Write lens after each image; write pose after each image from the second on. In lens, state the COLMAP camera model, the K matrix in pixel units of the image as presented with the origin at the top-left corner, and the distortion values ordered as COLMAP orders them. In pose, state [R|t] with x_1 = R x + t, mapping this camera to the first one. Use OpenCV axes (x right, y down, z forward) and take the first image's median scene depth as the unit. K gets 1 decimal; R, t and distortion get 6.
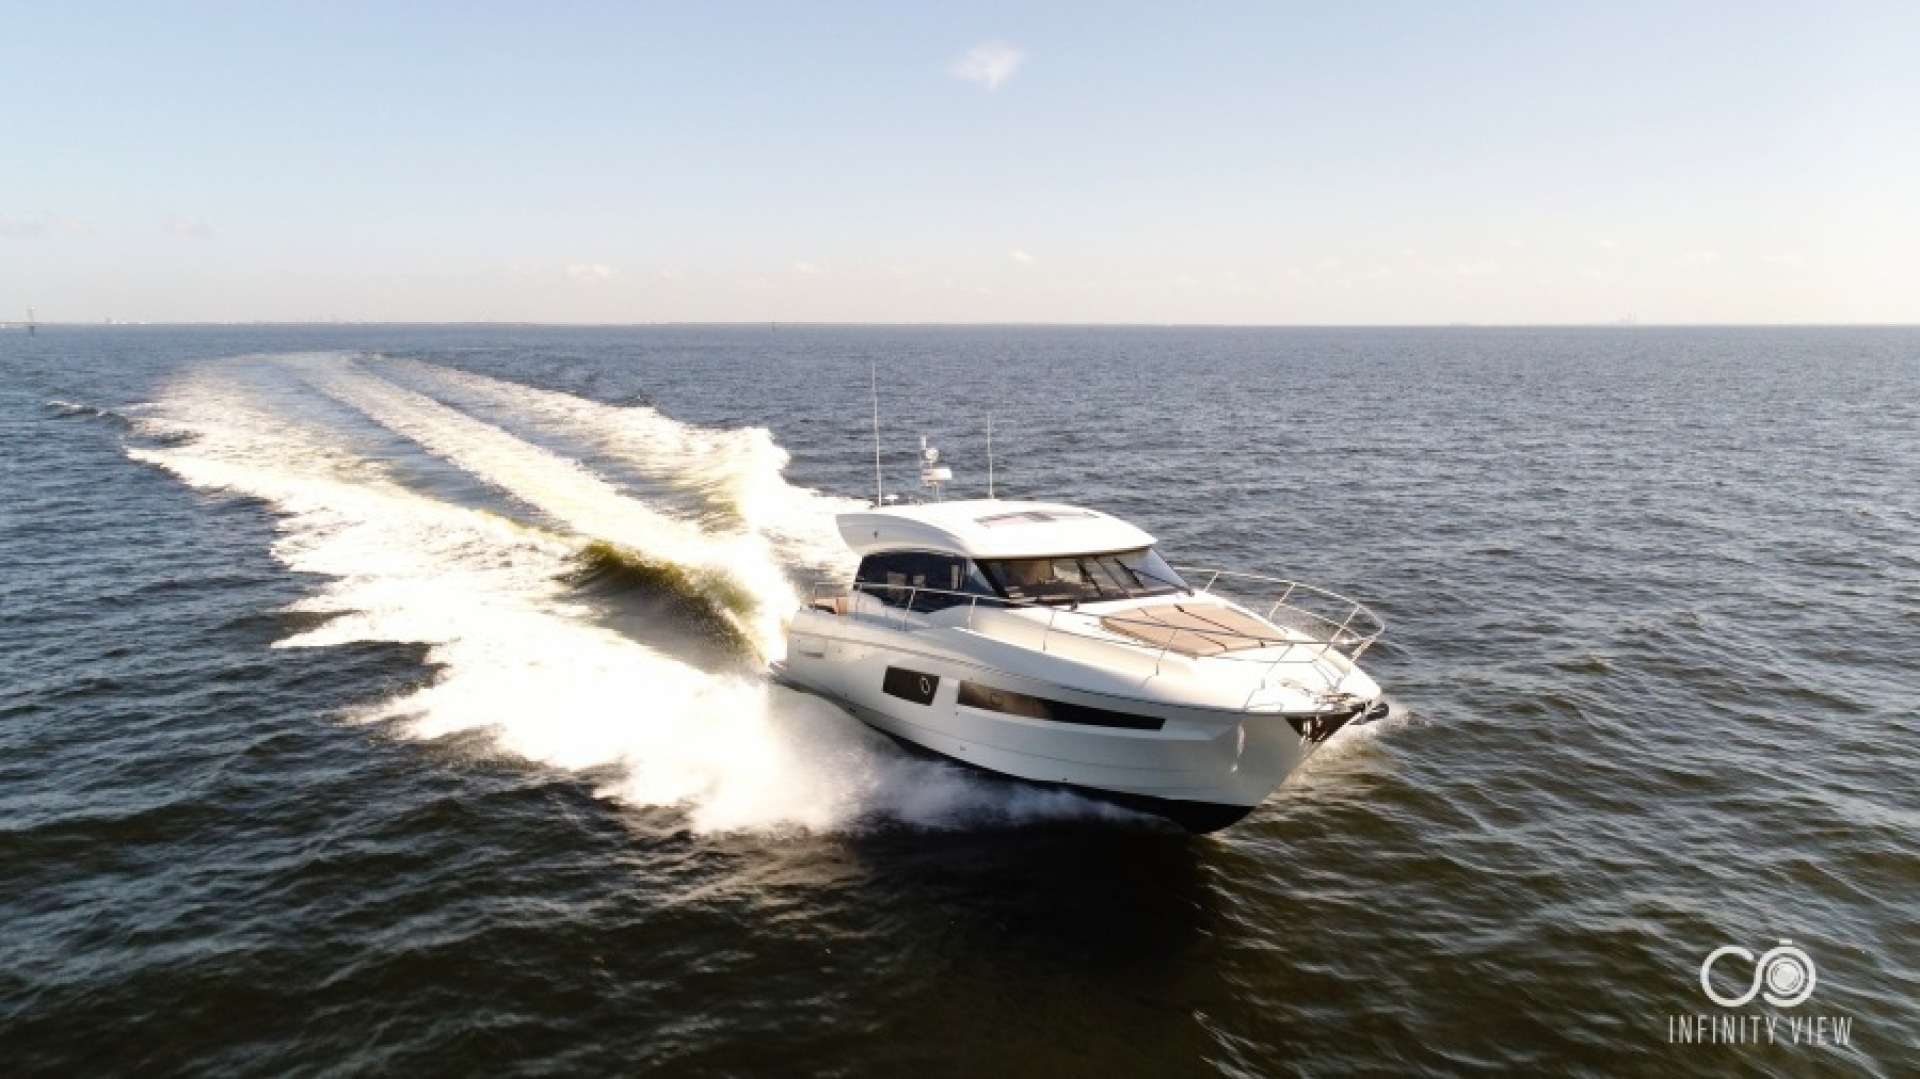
lens RADIAL K [[1381.2, 0, 960.0], [0, 1381.2, 539.5], [0, 0, 1]] dist [0.004560, 0.000593]
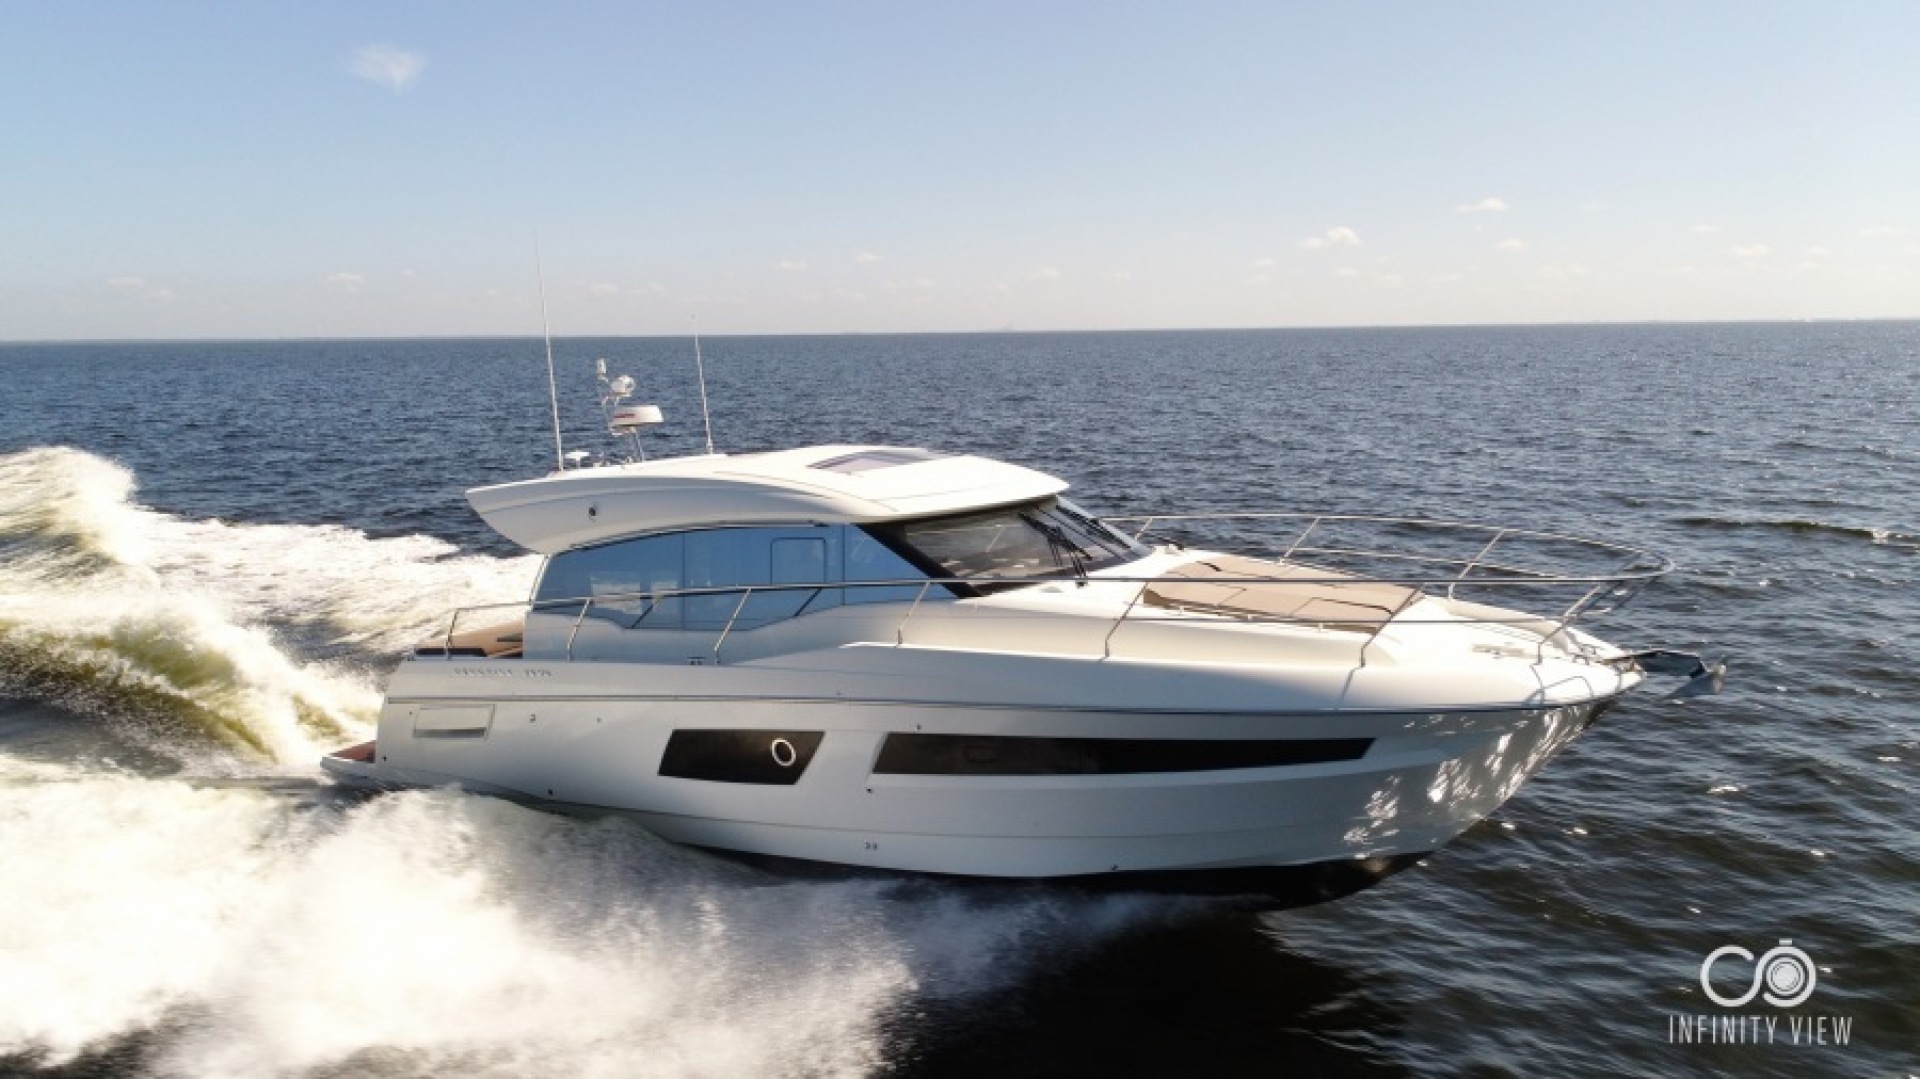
lens RADIAL K [[1381.2, 0, 960.0], [0, 1381.2, 539.5], [0, 0, 1]] dist [0.004560, 0.000593]
pose [[0.857559, -0.076348, 0.508688, -0.255211], [0.084530, 0.996396, 0.007045, 0.019259], [-0.507393, 0.036957, 0.860922, 0.468014]]
